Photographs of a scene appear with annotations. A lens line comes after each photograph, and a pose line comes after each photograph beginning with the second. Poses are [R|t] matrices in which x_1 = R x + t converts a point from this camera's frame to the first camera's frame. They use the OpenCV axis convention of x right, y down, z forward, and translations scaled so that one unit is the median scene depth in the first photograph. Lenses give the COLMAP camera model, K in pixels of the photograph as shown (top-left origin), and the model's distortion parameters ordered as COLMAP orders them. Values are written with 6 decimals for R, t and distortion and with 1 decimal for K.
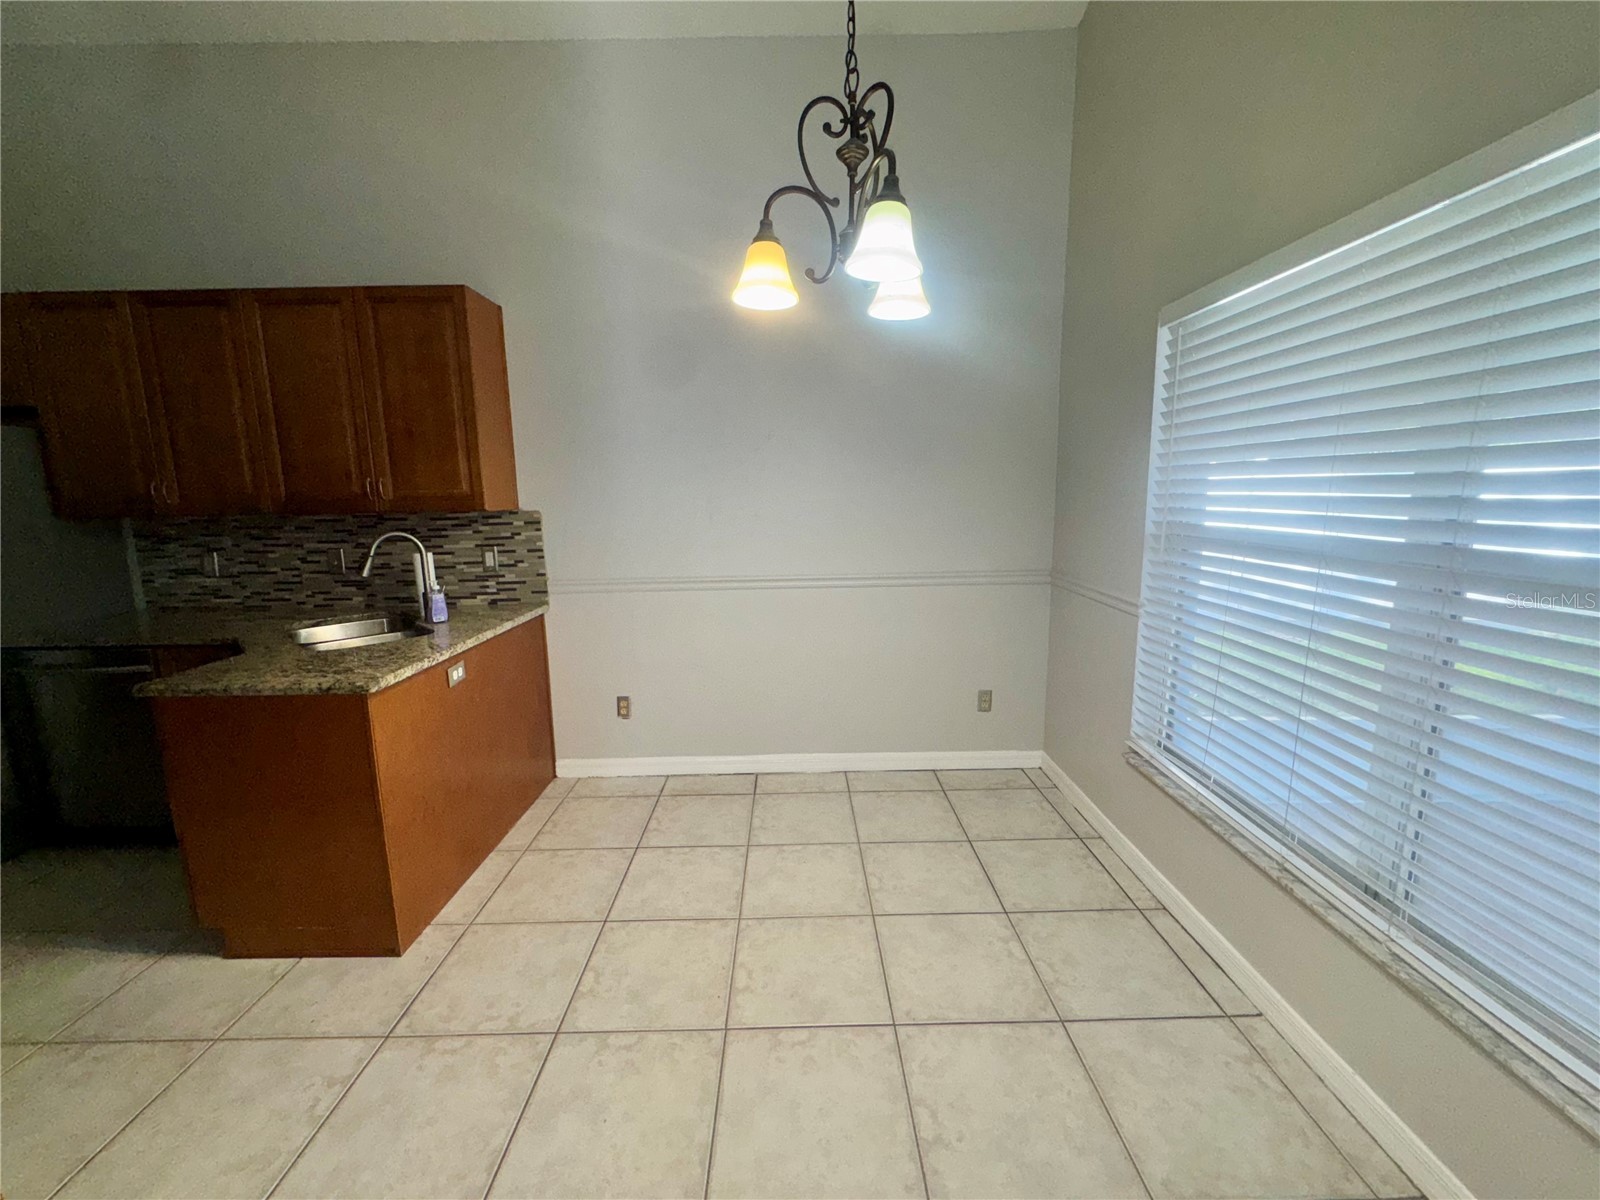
lens RADIAL K [[640.6, 0, 800.0], [0, 640.6, 600.0], [0, 0, 1]] dist [-0.002870, -0.000051]
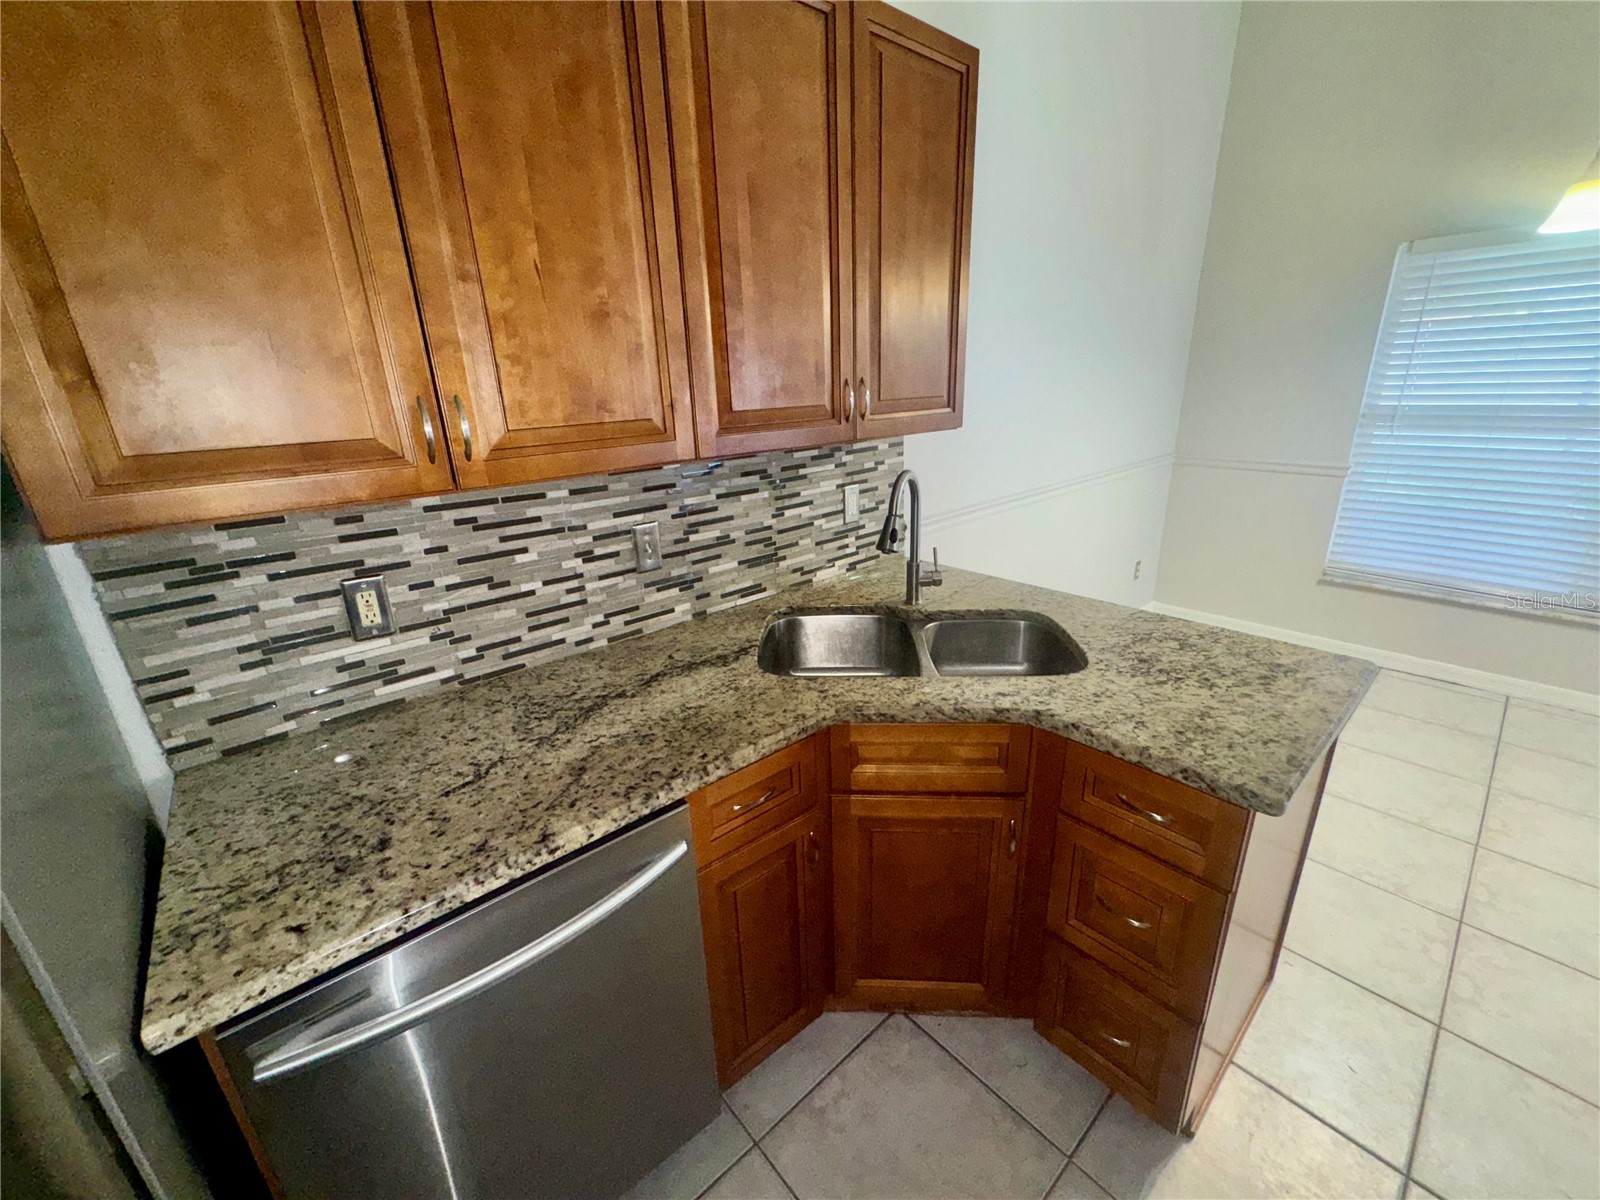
lens RADIAL K [[640.6, 0, 800.0], [0, 640.6, 600.0], [0, 0, 1]] dist [-0.002870, -0.000051]
pose [[0.760220, -0.223447, 0.610031, -0.963044], [0.132862, 0.972618, 0.190686, -0.102064], [-0.635936, -0.063914, 0.769091, 0.510617]]
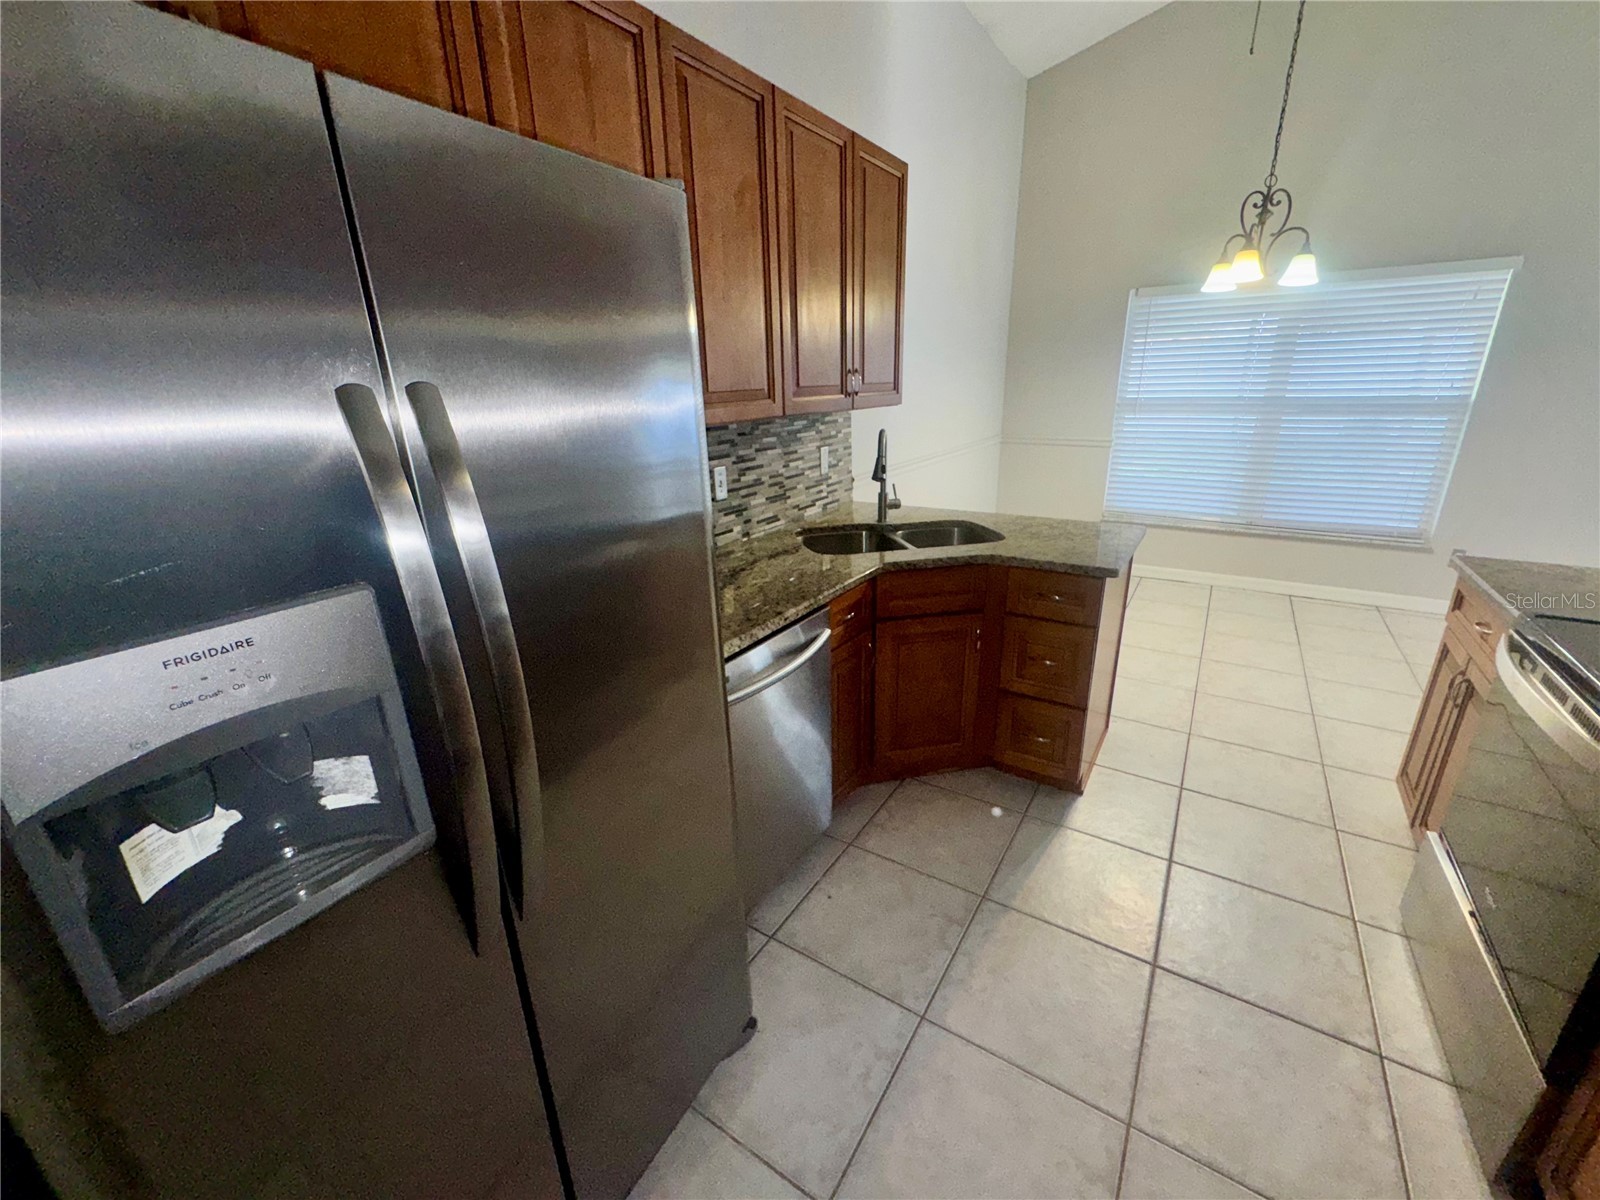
lens RADIAL K [[643.8, 0, 800.0], [0, 643.8, 600.0], [0, 0, 1]] dist [-0.006696, 0.002576]
pose [[0.556608, -0.269010, 0.786016, -1.312505], [0.156613, 0.963136, 0.218724, -0.079721], [-0.815880, 0.001357, 0.578220, 0.480430]]
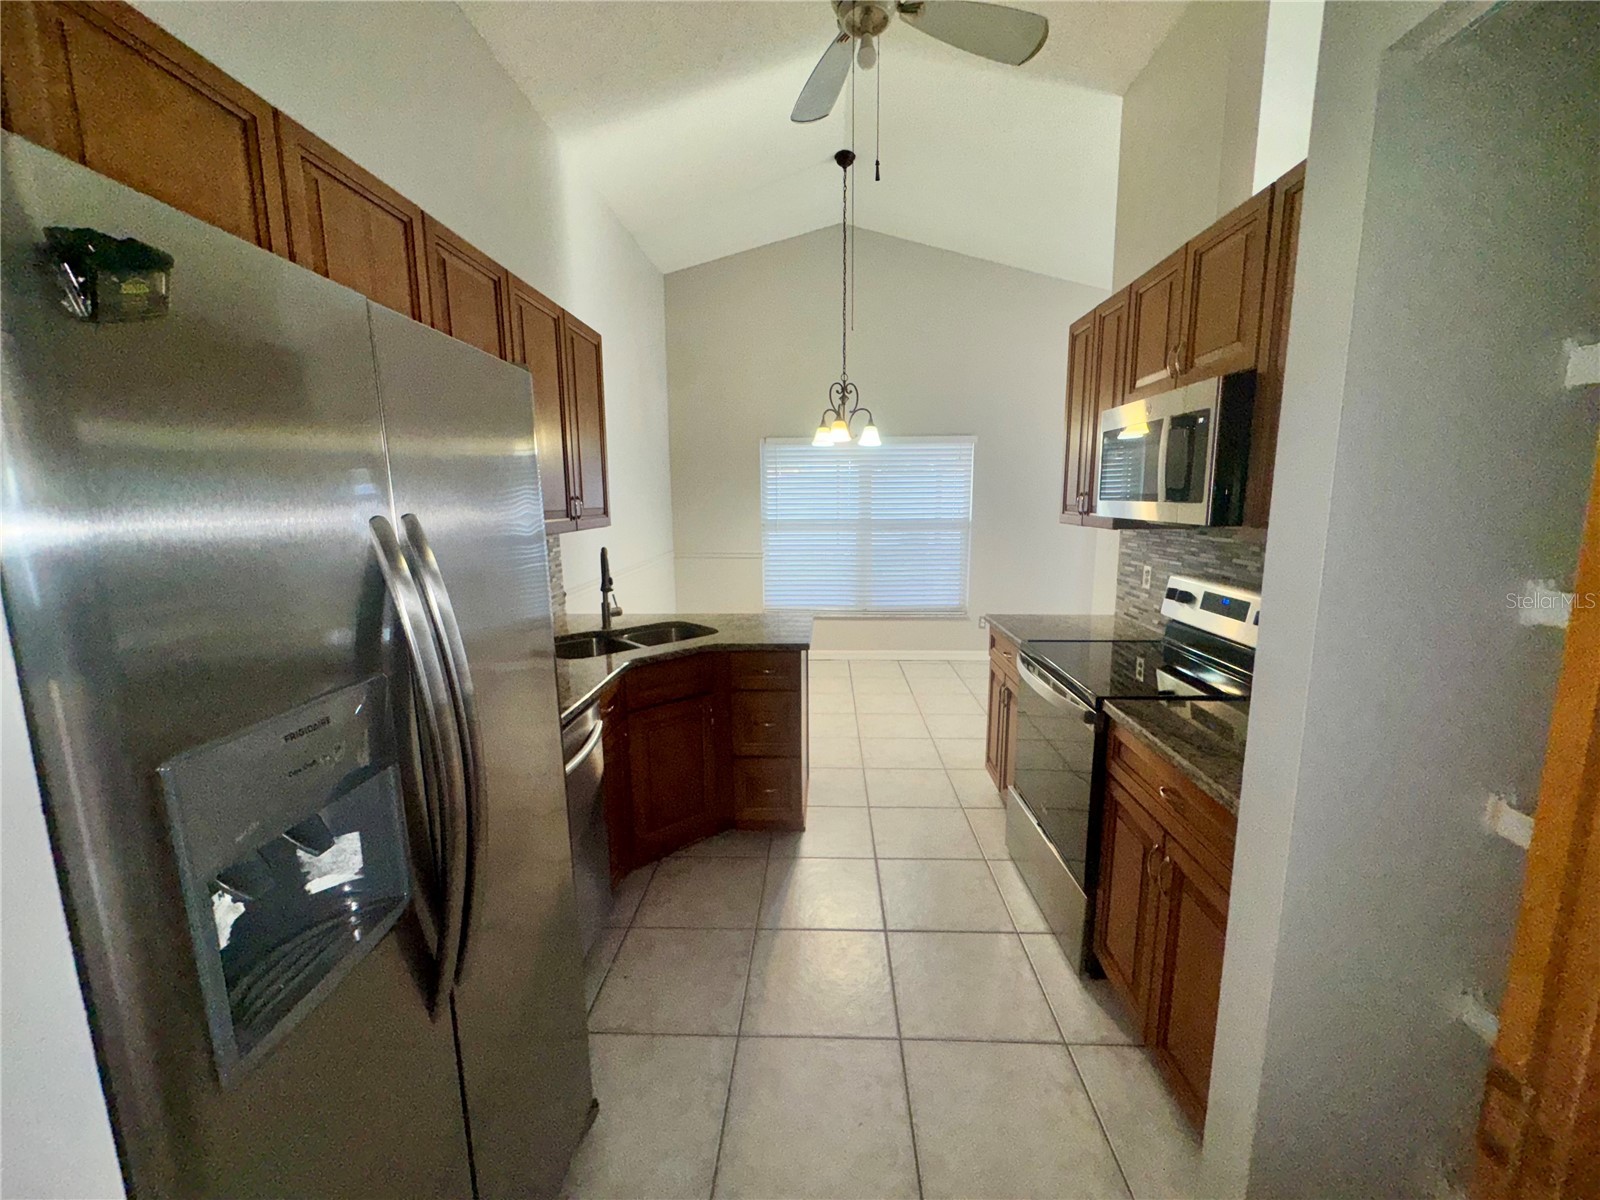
lens RADIAL K [[640.6, 0, 800.0], [0, 640.6, 600.0], [0, 0, 1]] dist [-0.002870, -0.000051]
pose [[0.052040, -0.146783, 0.987799, -1.466716], [0.173750, 0.975384, 0.135785, -0.095517], [-0.983414, 0.164563, 0.076262, 0.529391]]
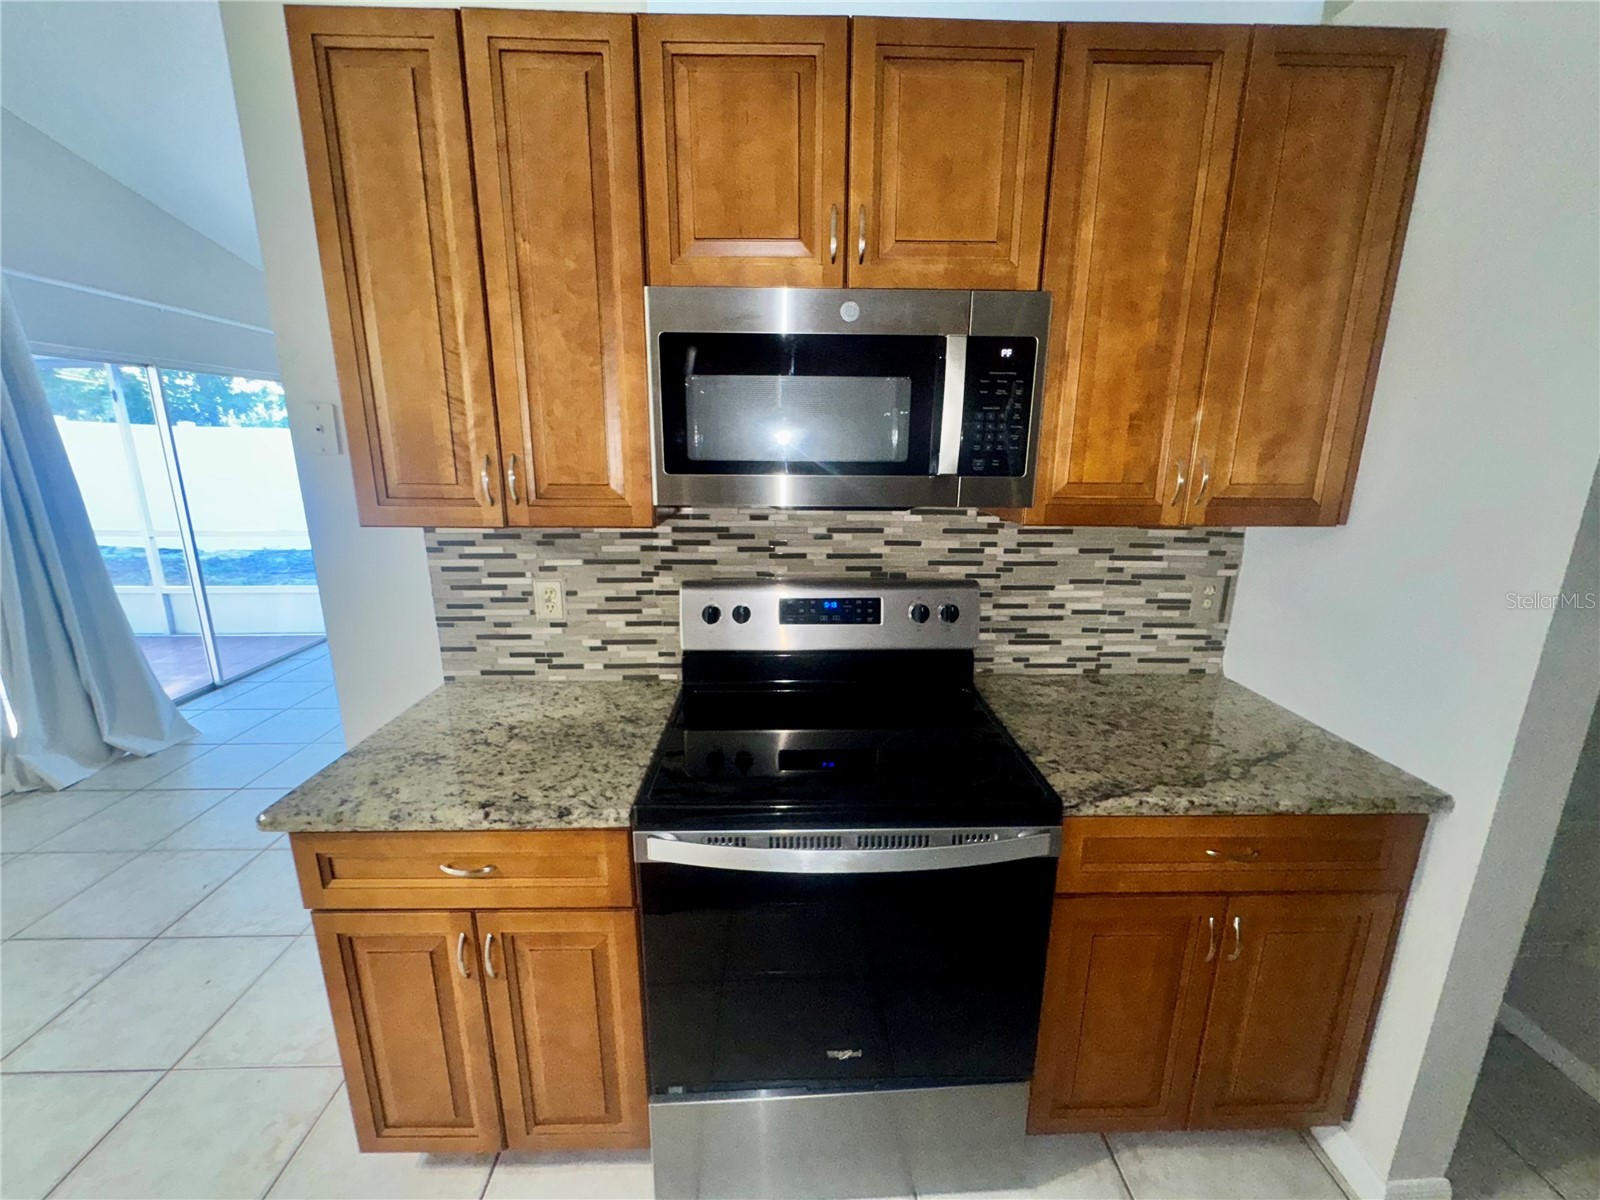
lens RADIAL K [[640.6, 0, 800.0], [0, 640.6, 600.0], [0, 0, 1]] dist [-0.002870, -0.000051]
pose [[-0.999735, 0.012943, -0.019041, -0.720016], [0.004348, 0.918283, 0.395902, -0.128869], [0.022609, 0.395714, -0.918095, 0.604870]]
